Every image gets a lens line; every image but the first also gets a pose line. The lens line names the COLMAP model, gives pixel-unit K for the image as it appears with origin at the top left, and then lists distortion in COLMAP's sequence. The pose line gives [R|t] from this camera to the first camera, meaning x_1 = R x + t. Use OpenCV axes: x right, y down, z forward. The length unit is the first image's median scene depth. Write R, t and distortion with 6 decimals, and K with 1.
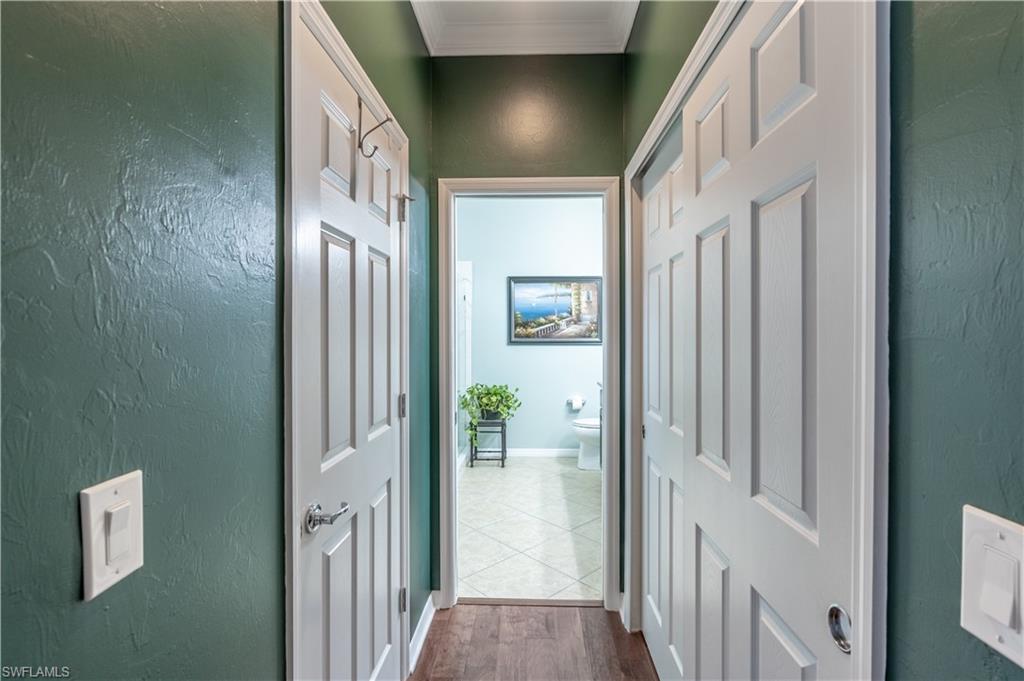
lens RADIAL K [[468.2, 0, 513.2], [0, 468.2, 336.9], [0, 0, 1]] dist [-0.009659, 0.003720]
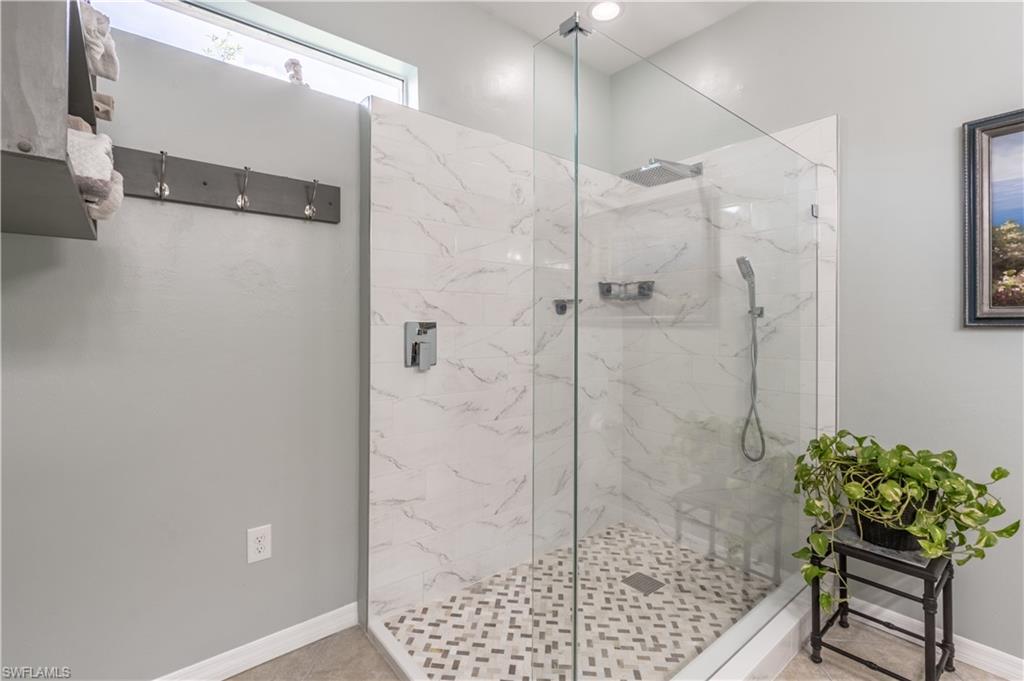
lens RADIAL K [[468.2, 0, 510.3], [0, 468.2, 325.2], [0, 0, 1]] dist [-0.009659, 0.003720]
pose [[0.664266, 0.001782, -0.747494, 0.022809], [-0.005080, 0.999985, -0.002130, 0.018326], [0.747479, 0.005212, 0.664265, 0.562464]]
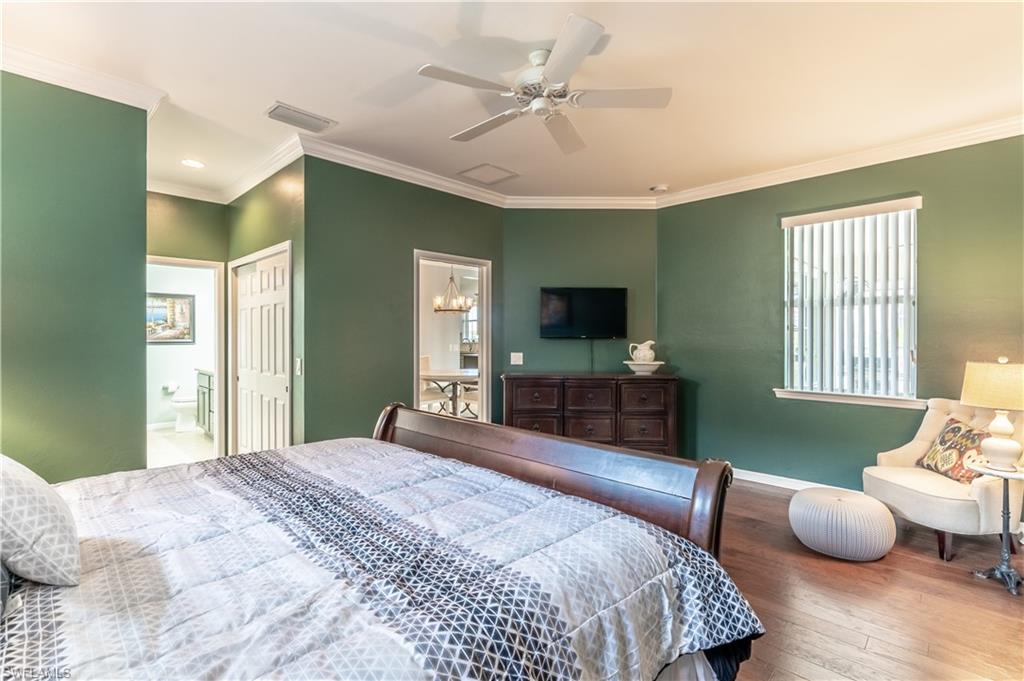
lens RADIAL K [[468.2, 0, 511.4], [0, 468.2, 338.7], [0, 0, 1]] dist [-0.009659, 0.003720]
pose [[0.660159, -0.001368, 0.751124, -0.228793], [0.005093, 0.999984, -0.002655, 0.008929], [-0.751108, 0.005578, 0.660155, -0.627548]]
